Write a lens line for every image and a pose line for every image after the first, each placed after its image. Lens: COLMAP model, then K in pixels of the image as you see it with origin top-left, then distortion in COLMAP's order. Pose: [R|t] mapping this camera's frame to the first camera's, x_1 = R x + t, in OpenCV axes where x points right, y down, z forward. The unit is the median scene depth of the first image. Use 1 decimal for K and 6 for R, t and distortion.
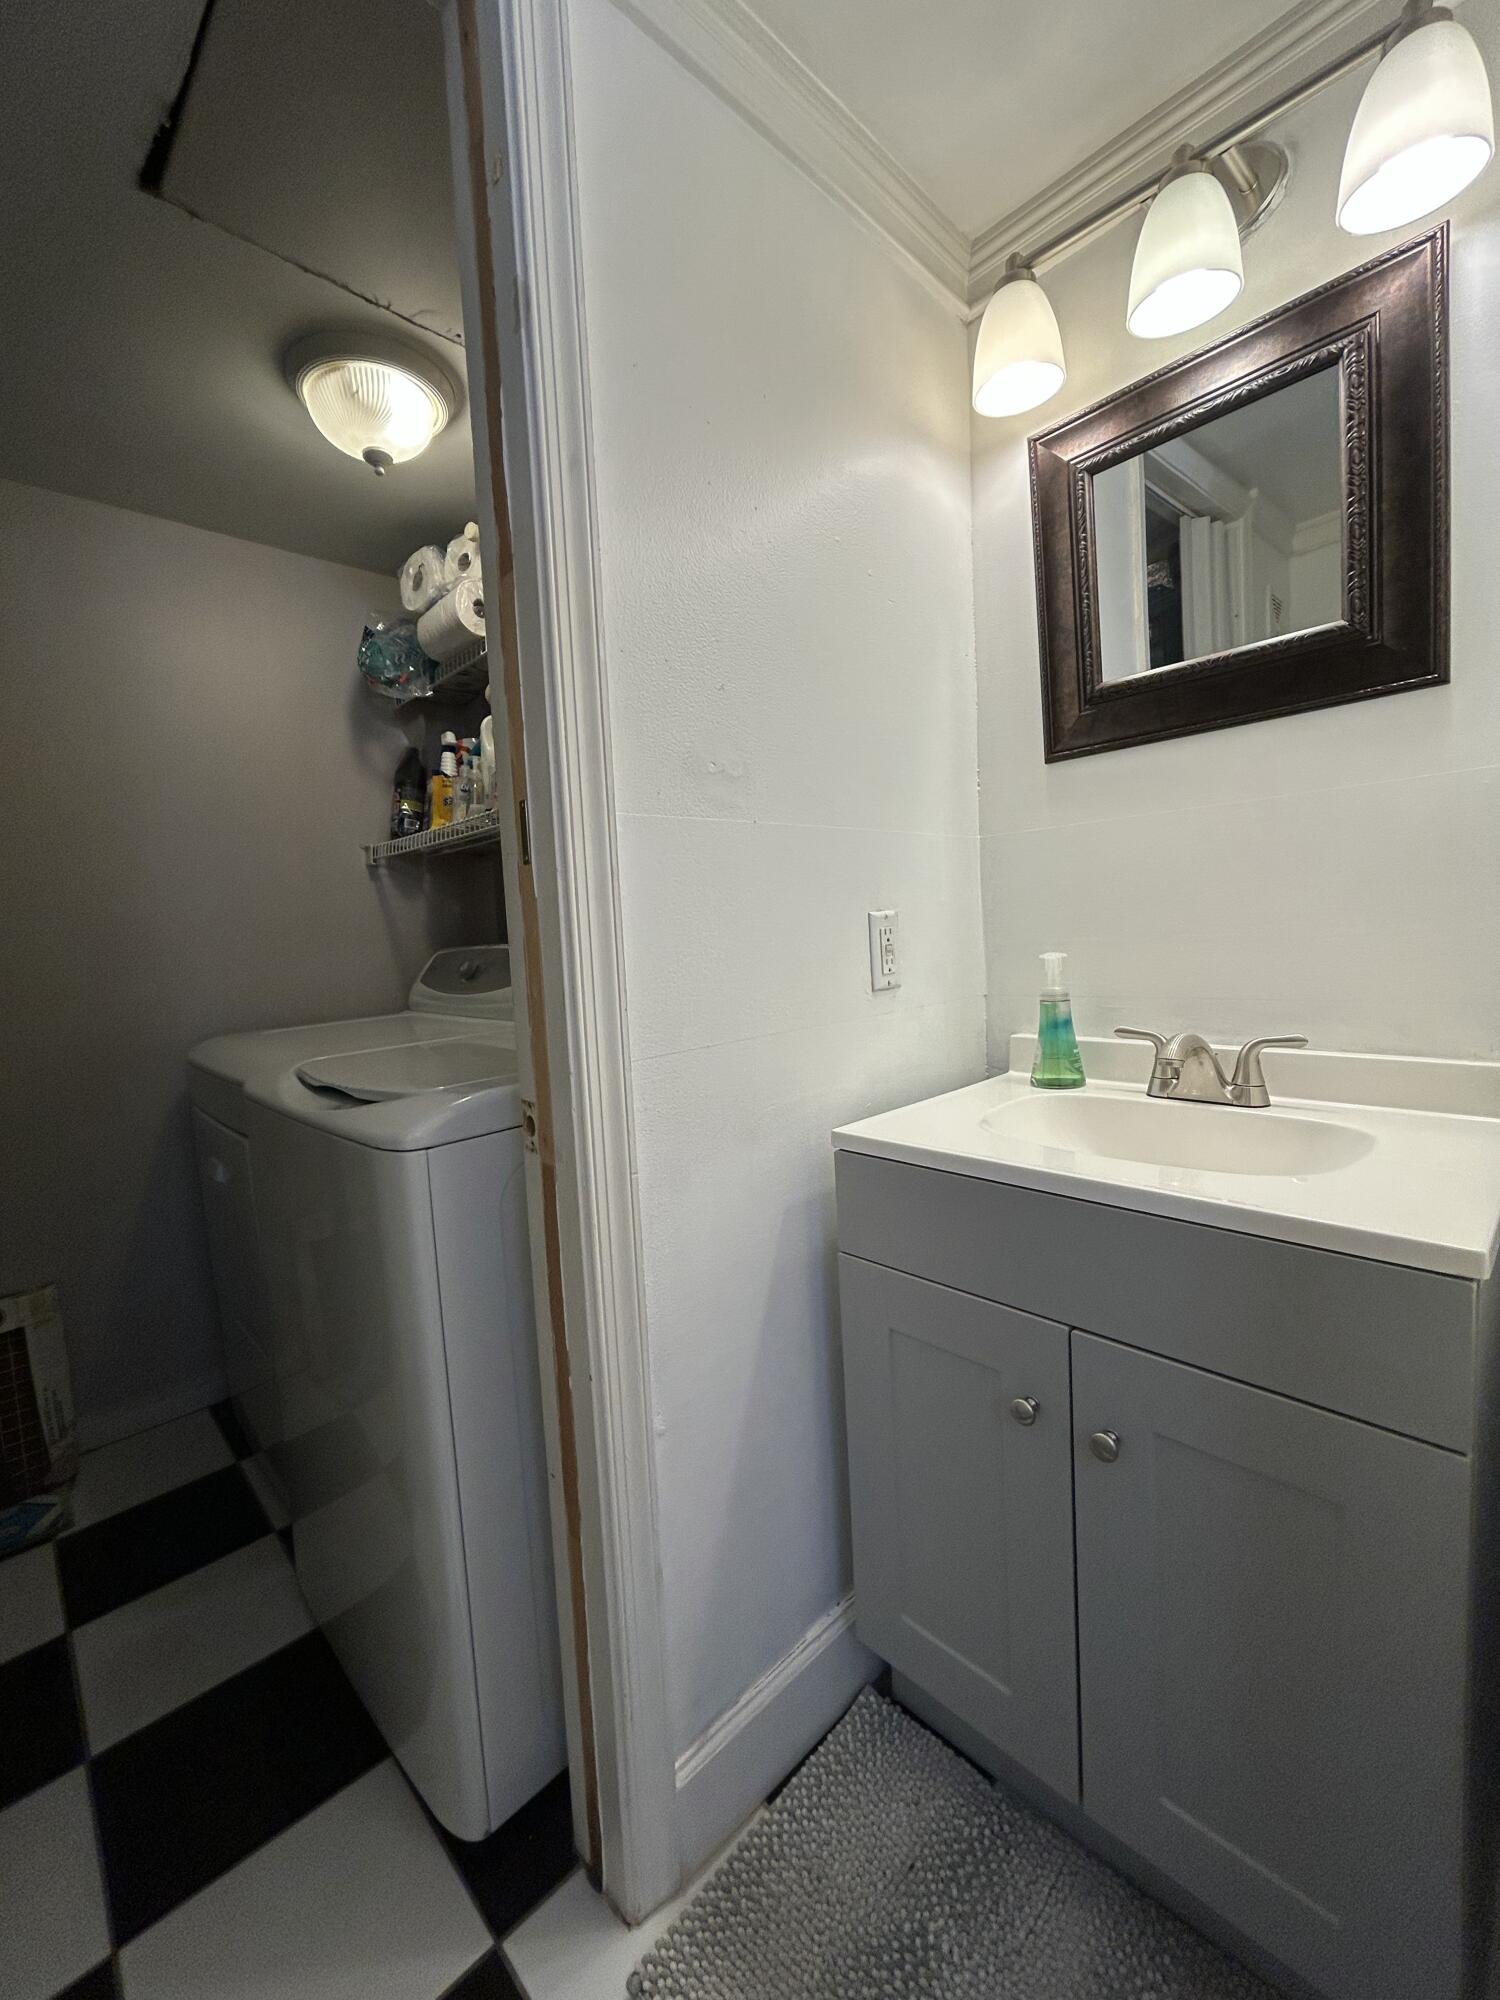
lens RADIAL K [[802.7, 0, 749.6], [0, 802.7, 998.3], [0, 0, 1]] dist [-0.003227, 0.000854]
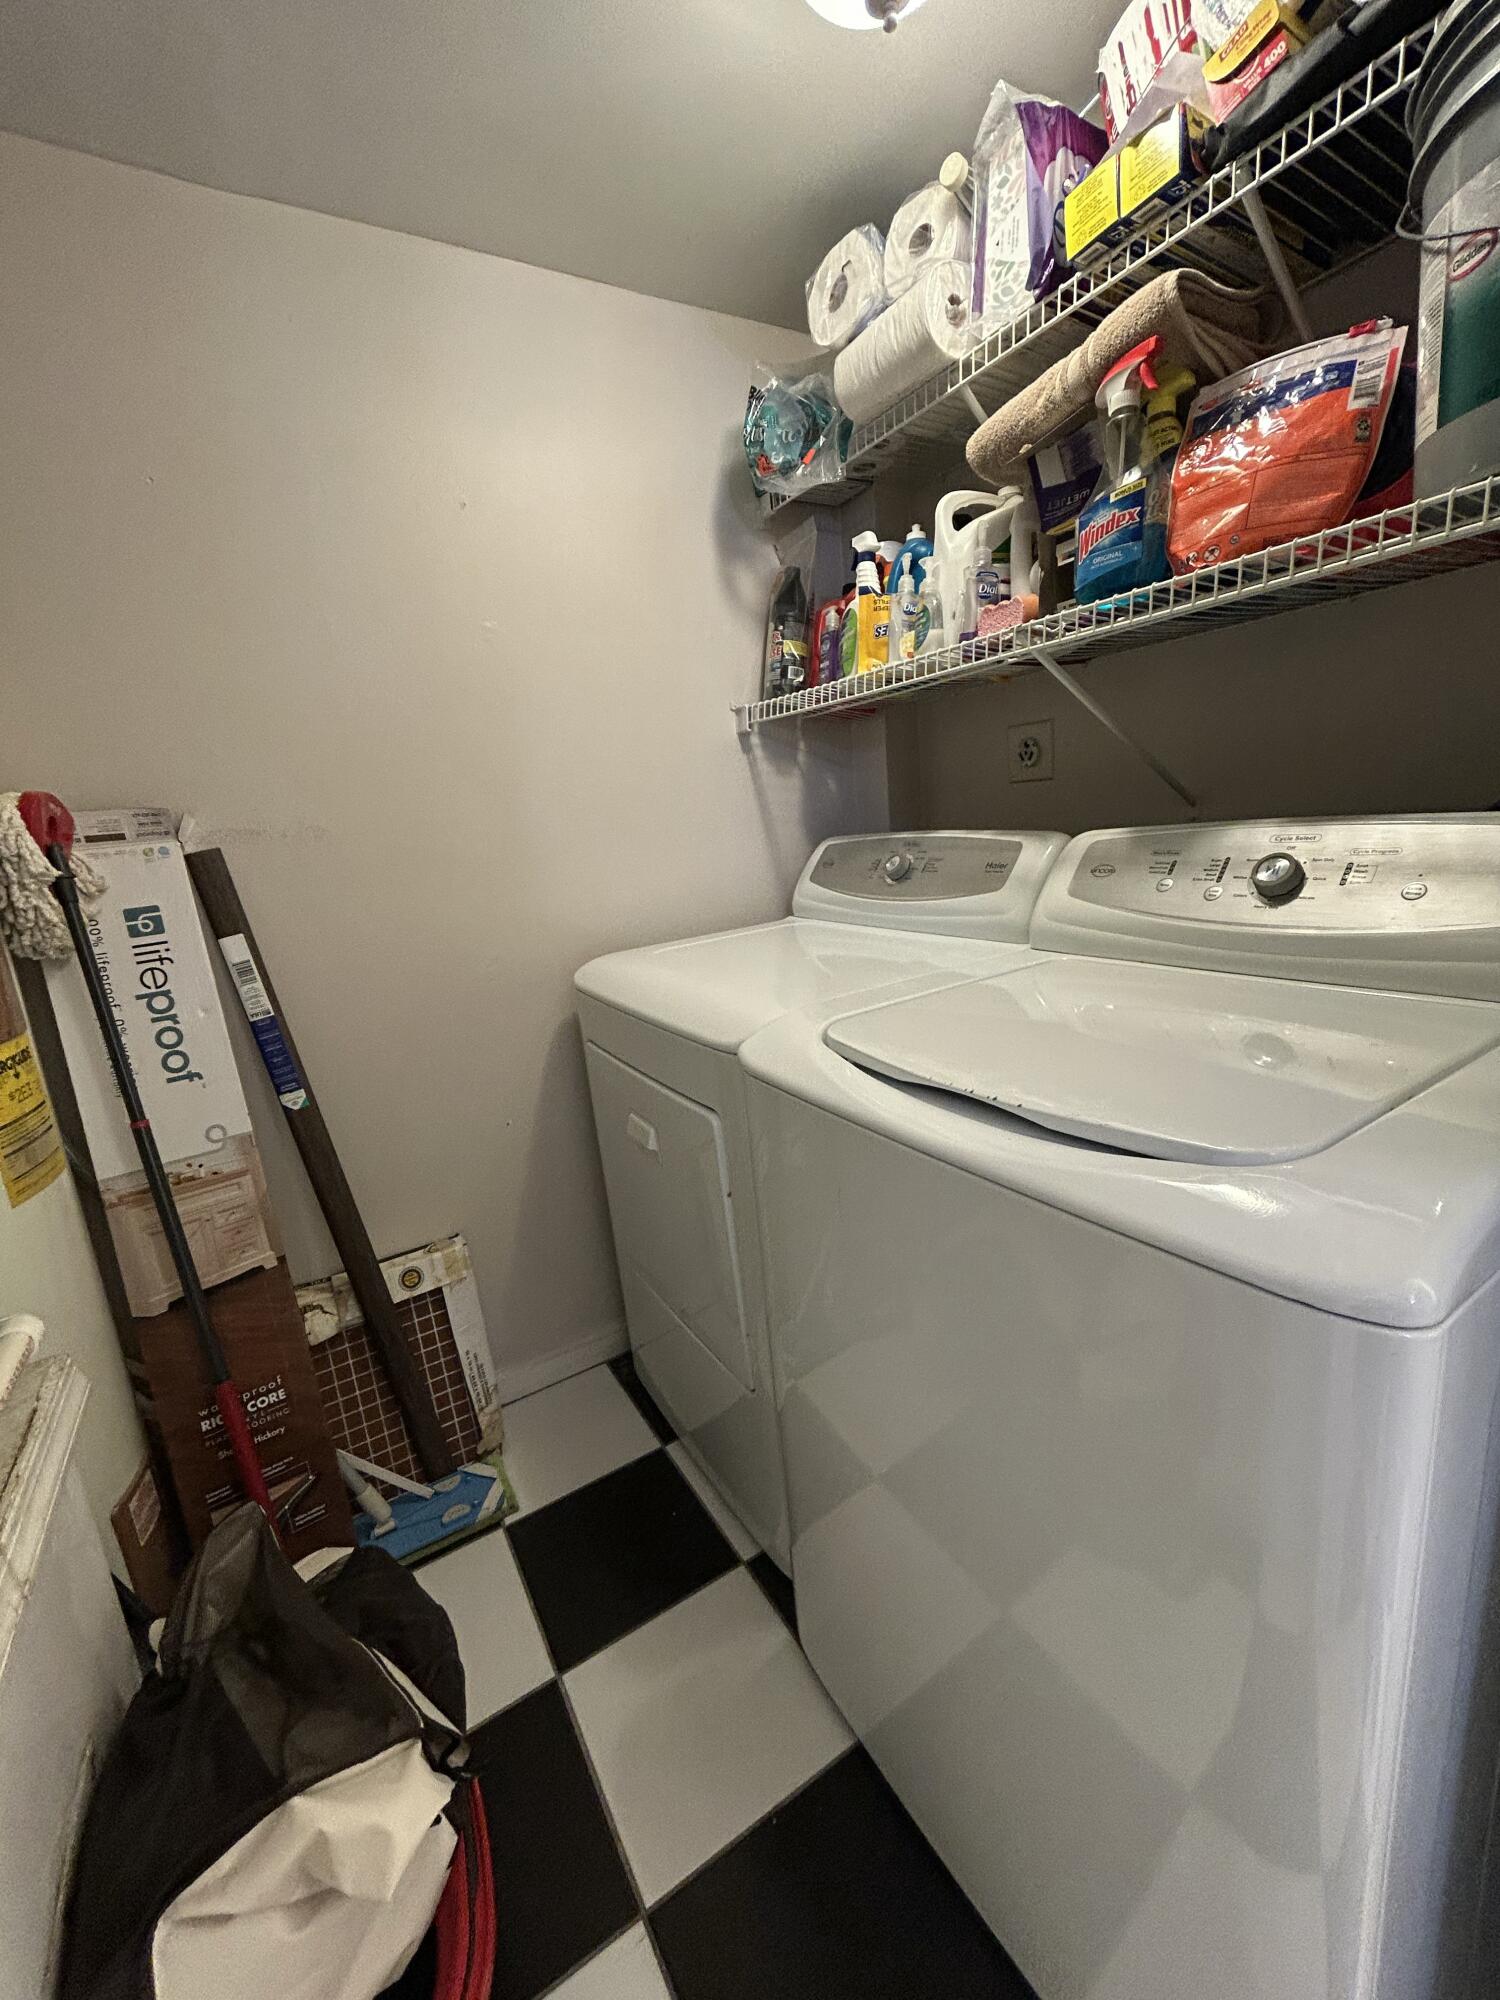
lens RADIAL K [[802.7, 0, 750.7], [0, 802.7, 997.3], [0, 0, 1]] dist [-0.003227, 0.000854]
pose [[0.972310, 0.014270, -0.233260, -0.317934], [0.022381, 0.987860, 0.153725, -0.034555], [0.232622, -0.154688, 0.960187, 0.233380]]
